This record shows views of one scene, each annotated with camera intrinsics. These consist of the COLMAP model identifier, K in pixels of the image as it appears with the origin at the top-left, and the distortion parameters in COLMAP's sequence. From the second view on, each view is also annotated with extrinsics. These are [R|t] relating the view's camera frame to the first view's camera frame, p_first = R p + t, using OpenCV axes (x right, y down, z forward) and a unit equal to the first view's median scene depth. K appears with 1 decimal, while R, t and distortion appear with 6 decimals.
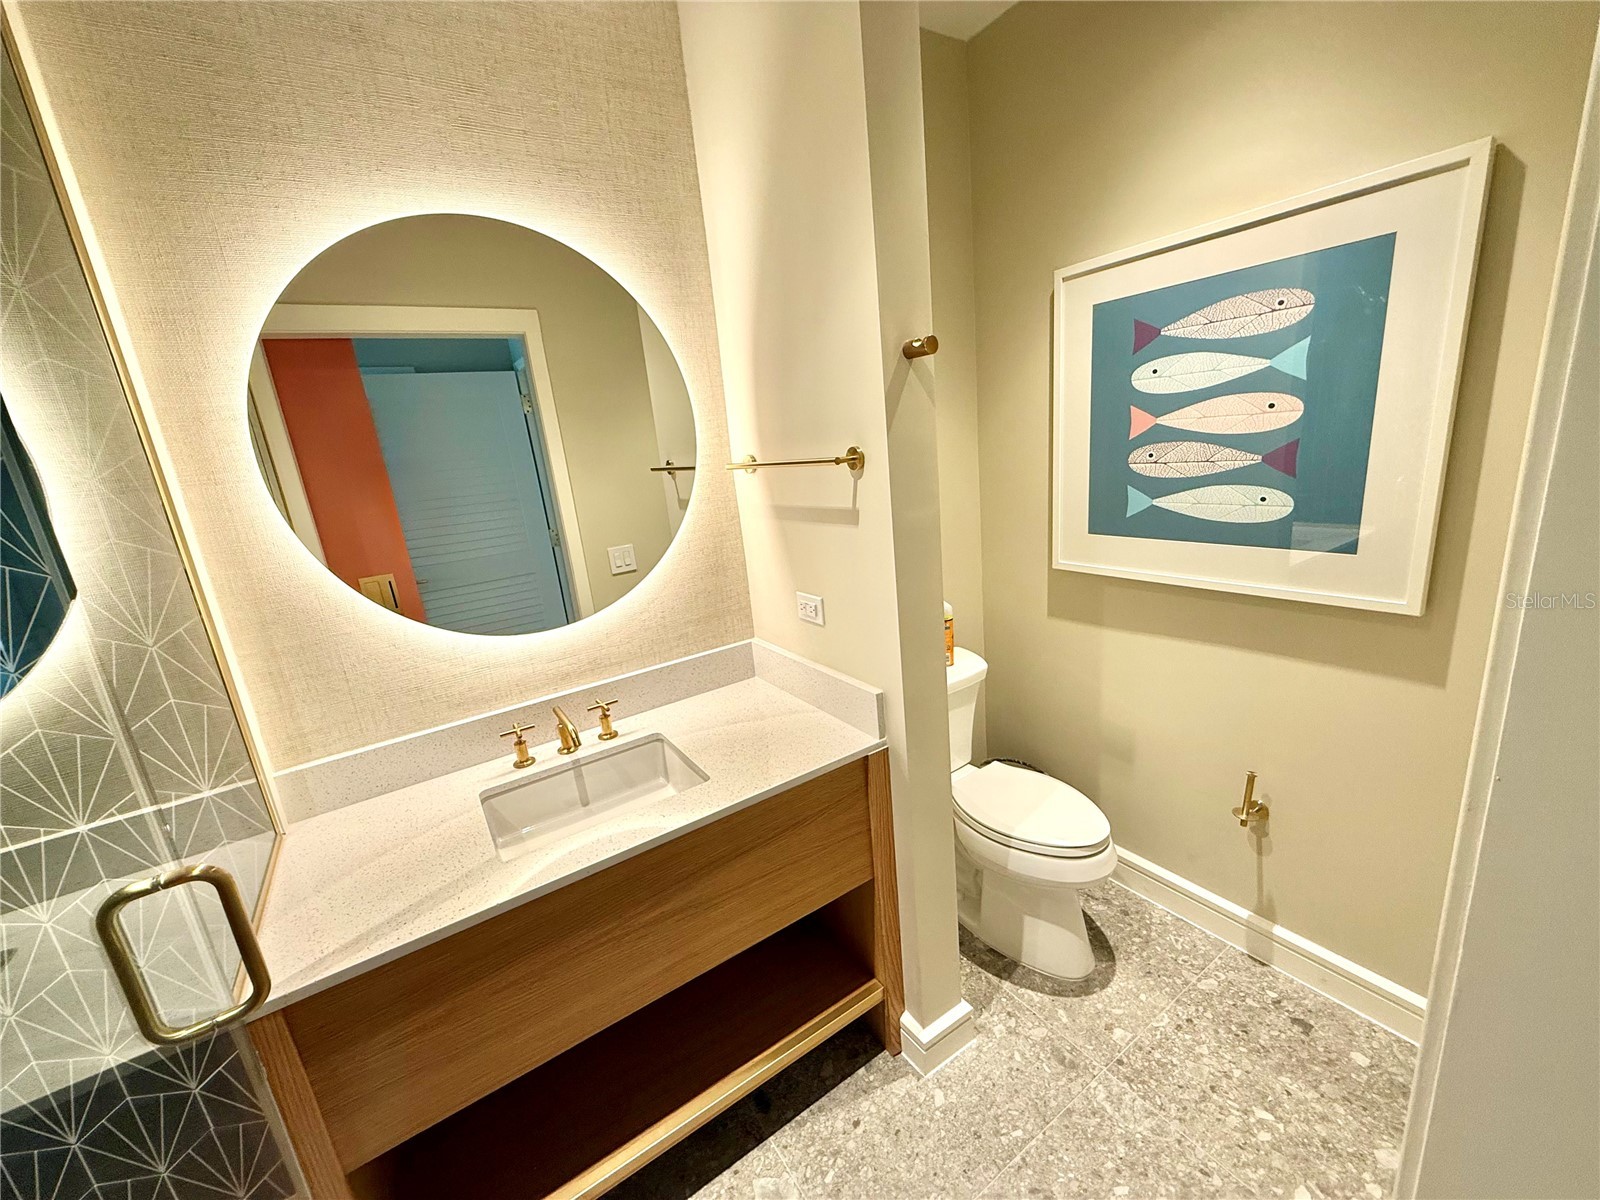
lens RADIAL K [[636.7, 0, 800.0], [0, 636.7, 600.0], [0, 0, 1]] dist [0.003450, 0.000480]
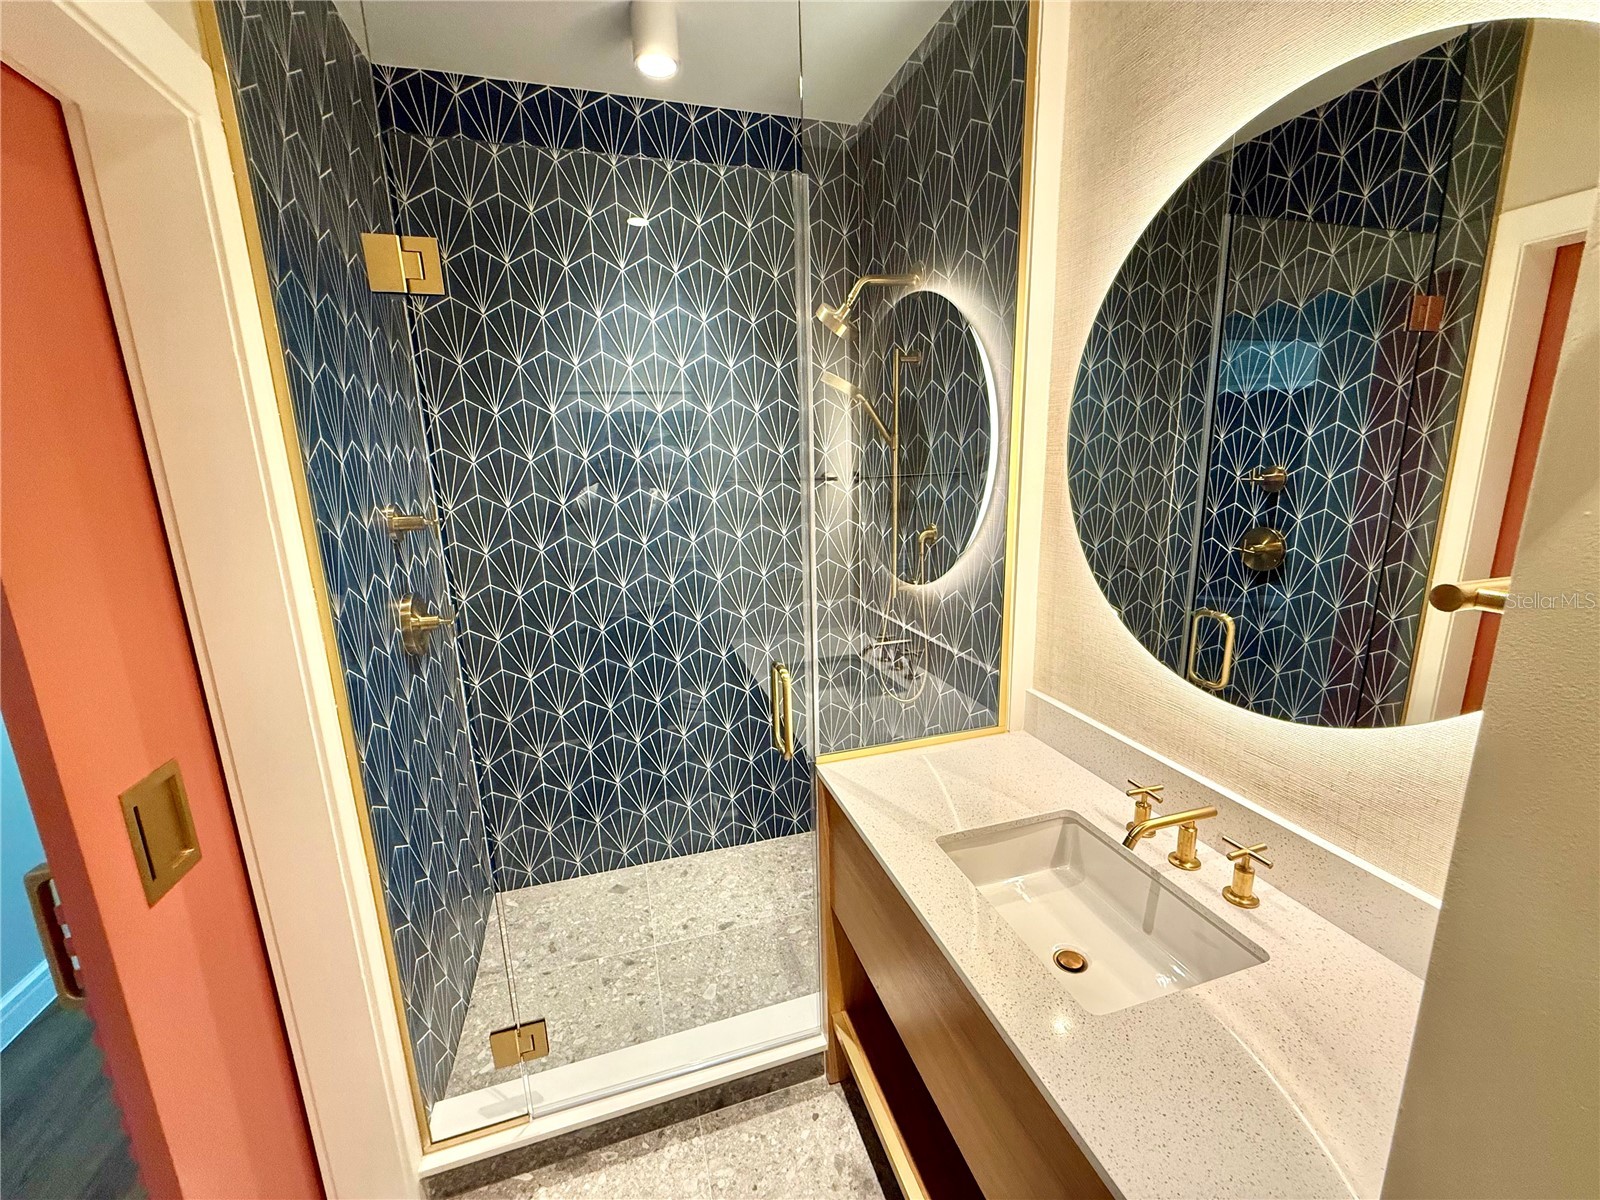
lens RADIAL K [[636.7, 0, 800.0], [0, 636.7, 600.0], [0, 0, 1]] dist [0.003450, 0.000480]
pose [[-0.276011, 0.309495, -0.909962, 0.342983], [-0.184219, 0.912152, 0.366118, -0.235405], [0.943335, 0.268685, -0.194749, 0.701856]]
